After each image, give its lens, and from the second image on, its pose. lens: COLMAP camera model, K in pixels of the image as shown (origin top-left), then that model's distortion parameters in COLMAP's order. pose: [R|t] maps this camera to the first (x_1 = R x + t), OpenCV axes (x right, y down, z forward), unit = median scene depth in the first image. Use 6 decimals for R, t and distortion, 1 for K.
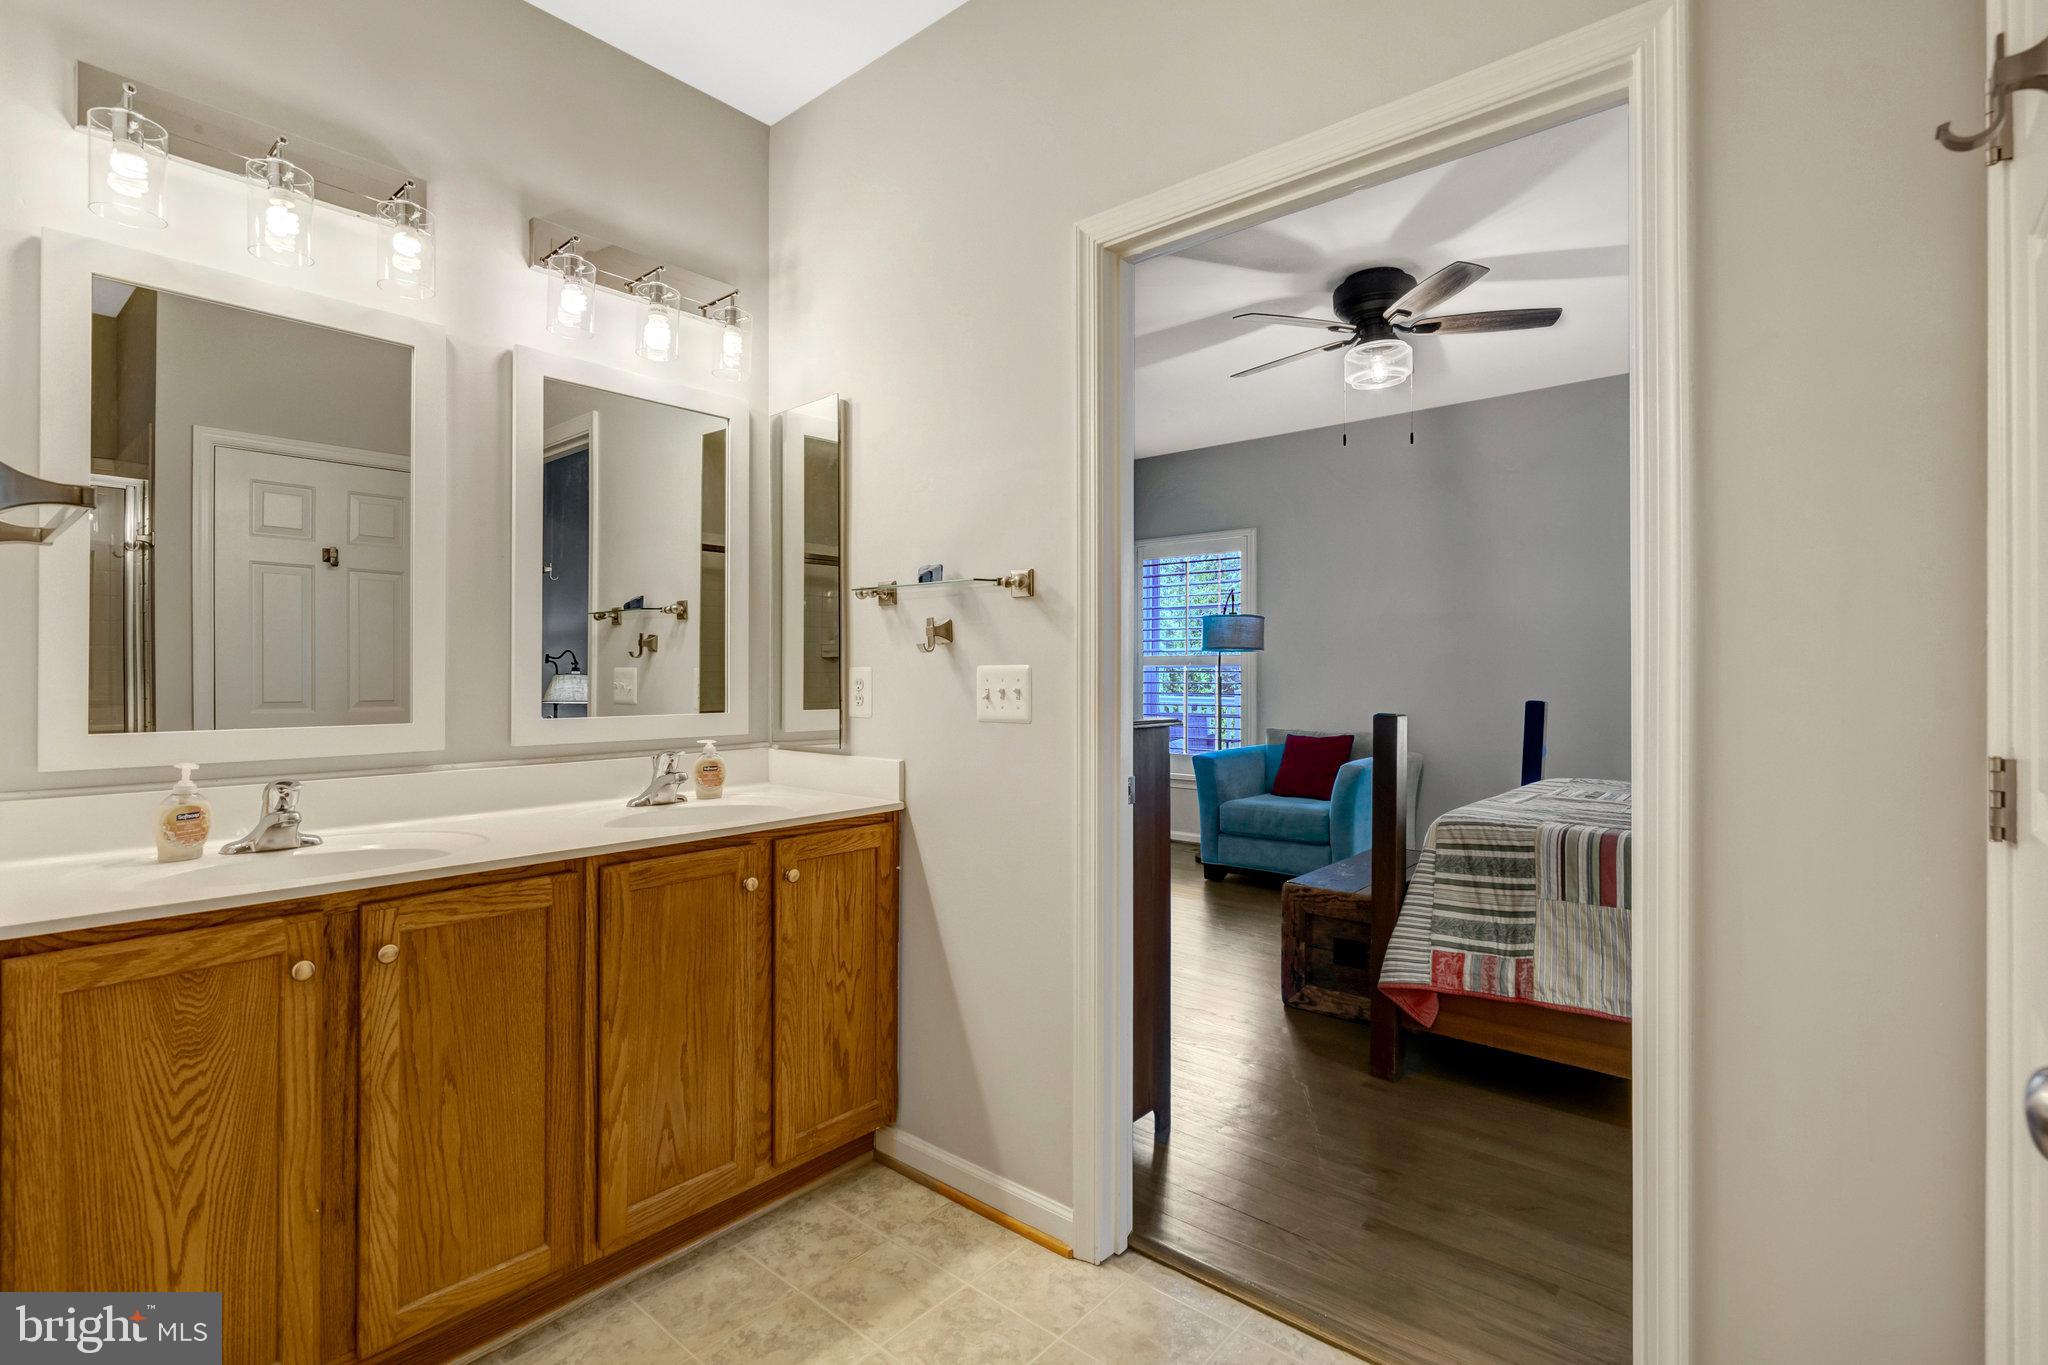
lens RADIAL K [[944.9, 0, 1026.5], [0, 944.9, 674.2], [0, 0, 1]] dist [-0.003863, 0.002380]
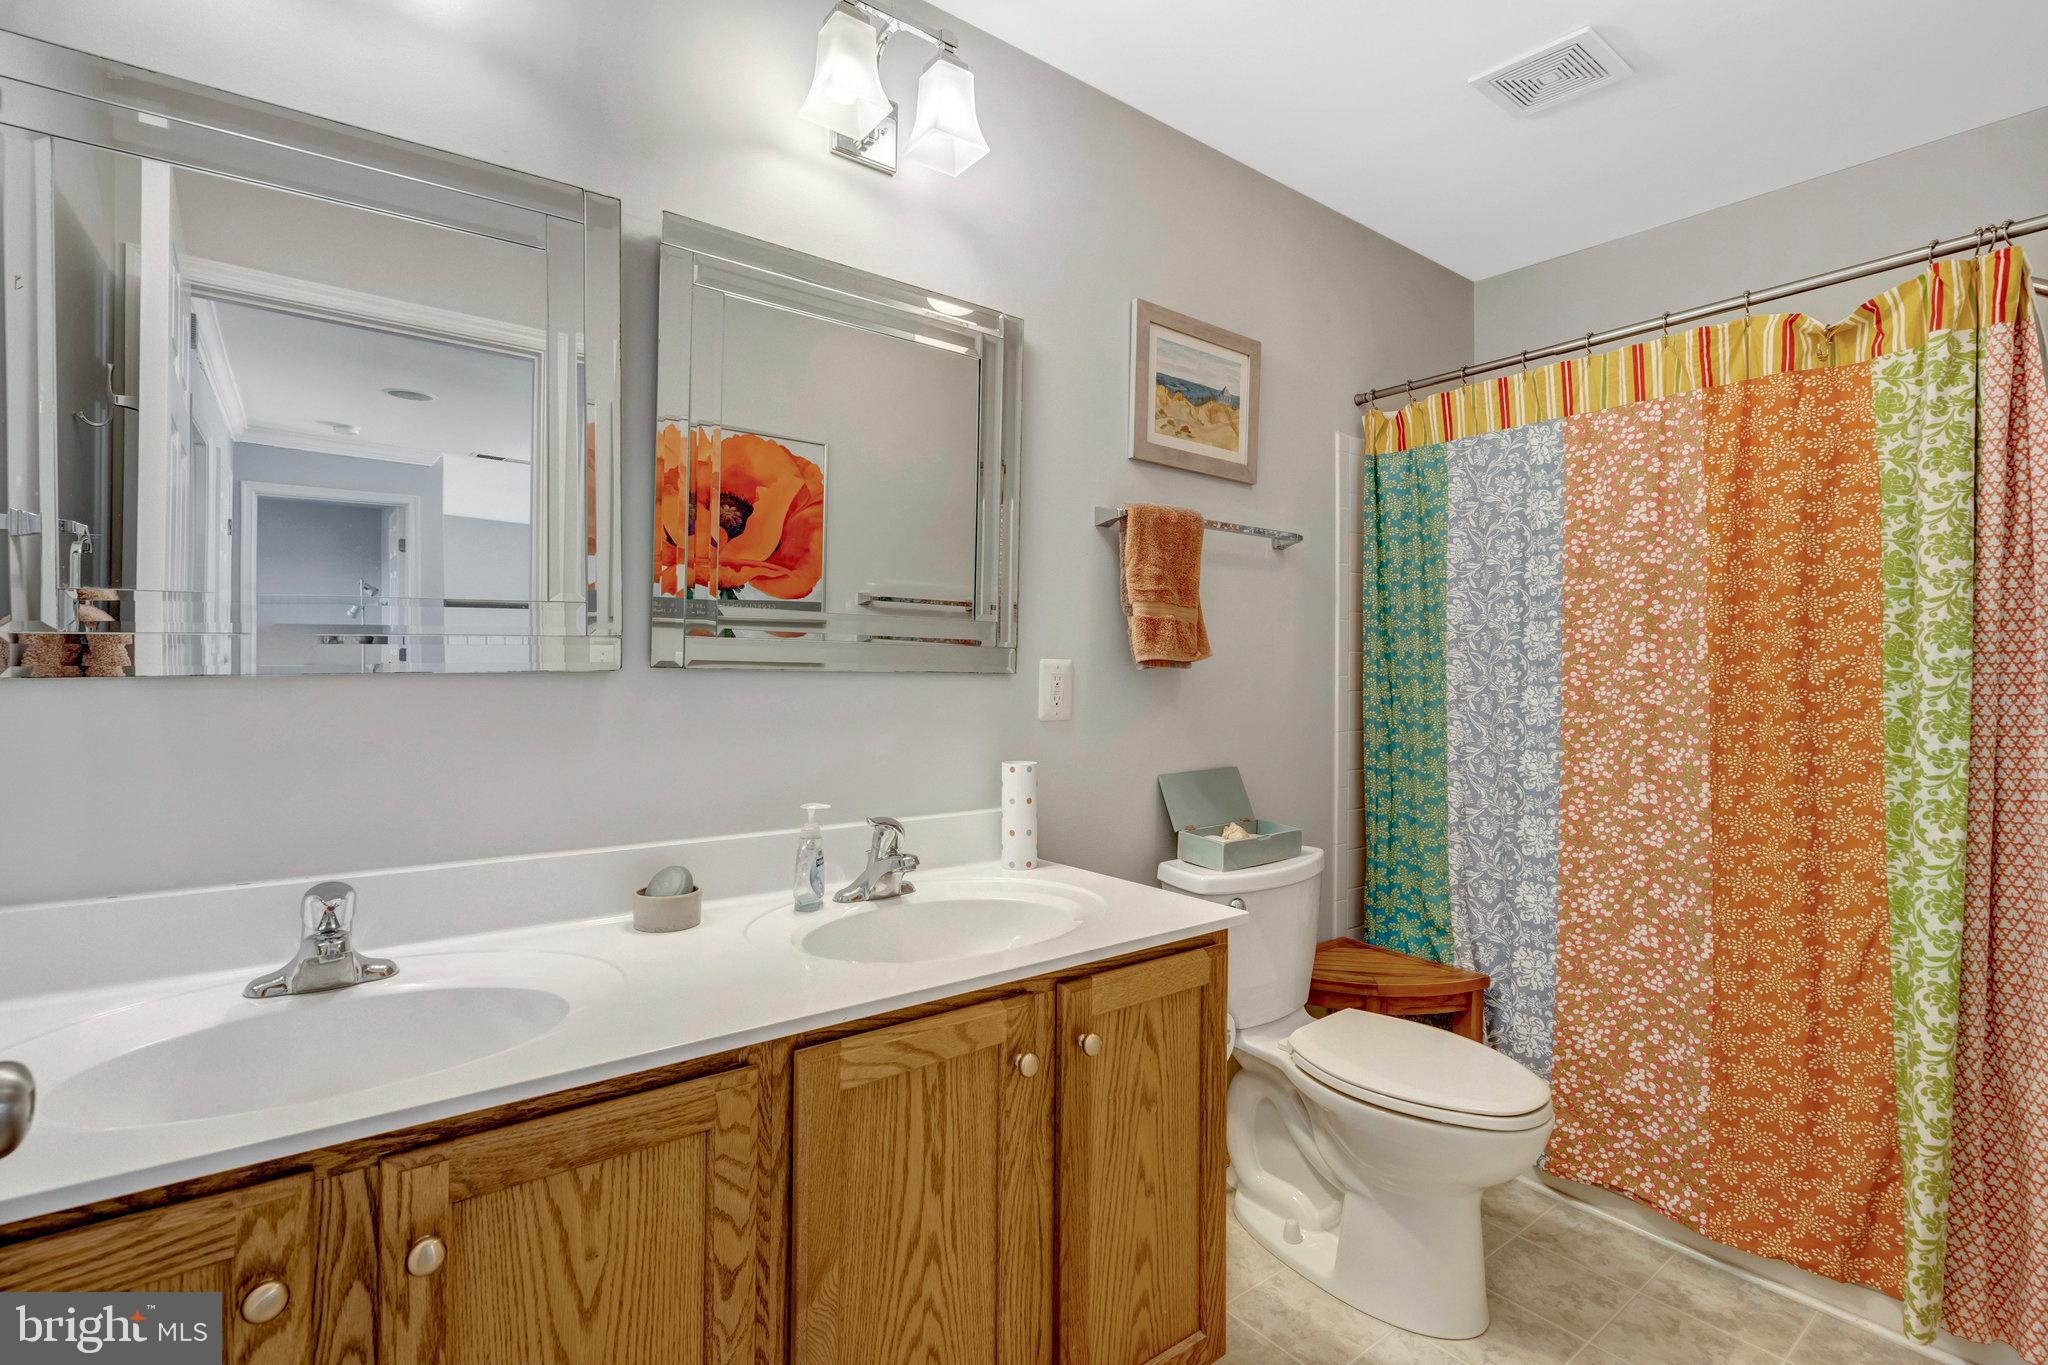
lens RADIAL K [[944.9, 0, 1018.4], [0, 944.9, 679.8], [0, 0, 1]] dist [-0.003863, 0.002380]
pose [[0.979360, 0.002632, -0.202108, -0.169844], [-0.003446, 0.999987, -0.003675, -0.019966], [0.202096, 0.004296, 0.979356, 0.392267]]
